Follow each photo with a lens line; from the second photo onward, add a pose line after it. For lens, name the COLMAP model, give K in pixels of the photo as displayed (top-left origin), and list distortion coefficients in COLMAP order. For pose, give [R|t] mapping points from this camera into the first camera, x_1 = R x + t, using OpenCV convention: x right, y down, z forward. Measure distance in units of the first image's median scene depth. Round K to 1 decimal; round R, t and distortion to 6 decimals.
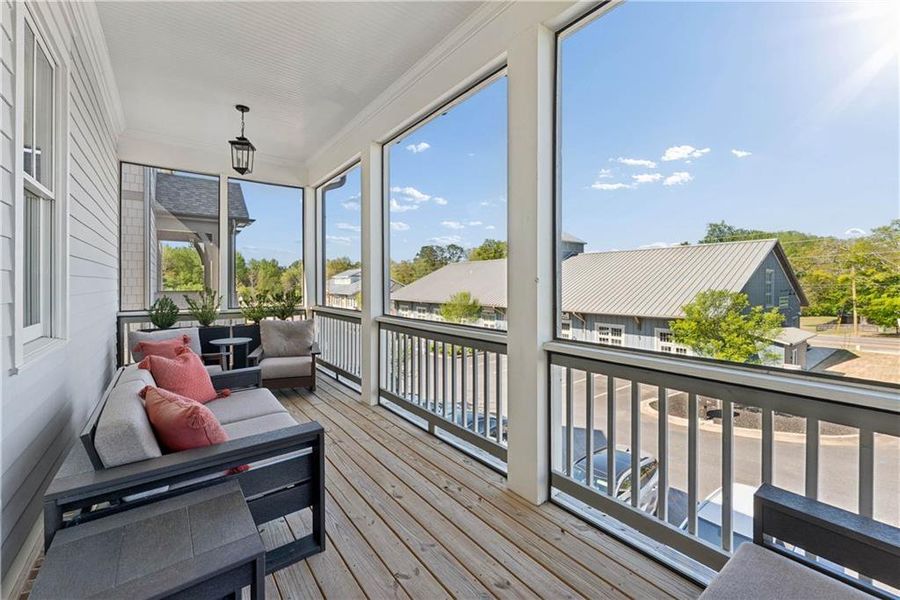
lens RADIAL K [[367.0, 0, 448.3], [0, 367.0, 291.9], [0, 0, 1]] dist [-0.001300, 0.000095]
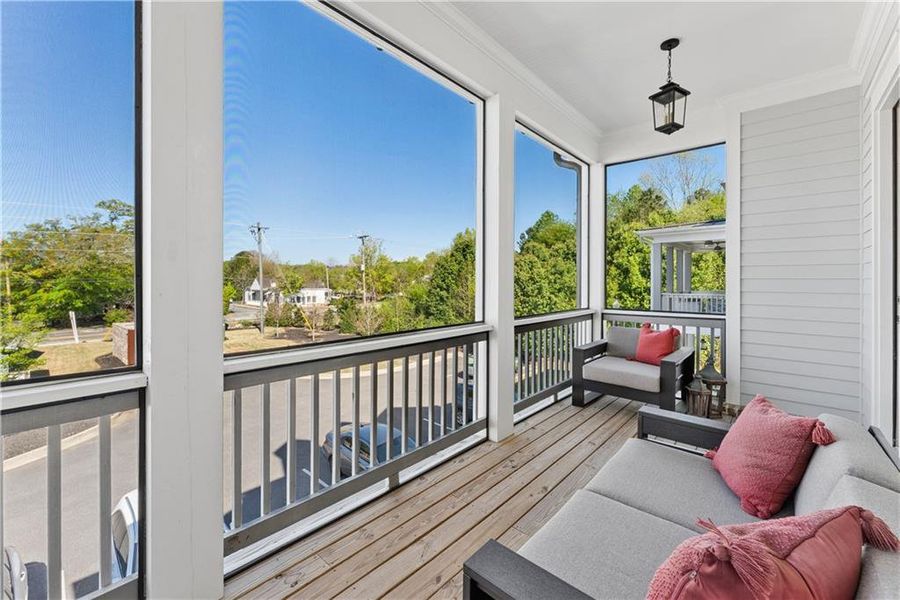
lens RADIAL K [[367.0, 0, 452.1], [0, 367.0, 269.5], [0, 0, 1]] dist [-0.001300, 0.000095]
pose [[-0.170860, 0.024076, 0.985001, -0.751626], [0.024986, 0.999486, -0.020096, -0.030141], [-0.984978, 0.021177, -0.171374, 0.950727]]
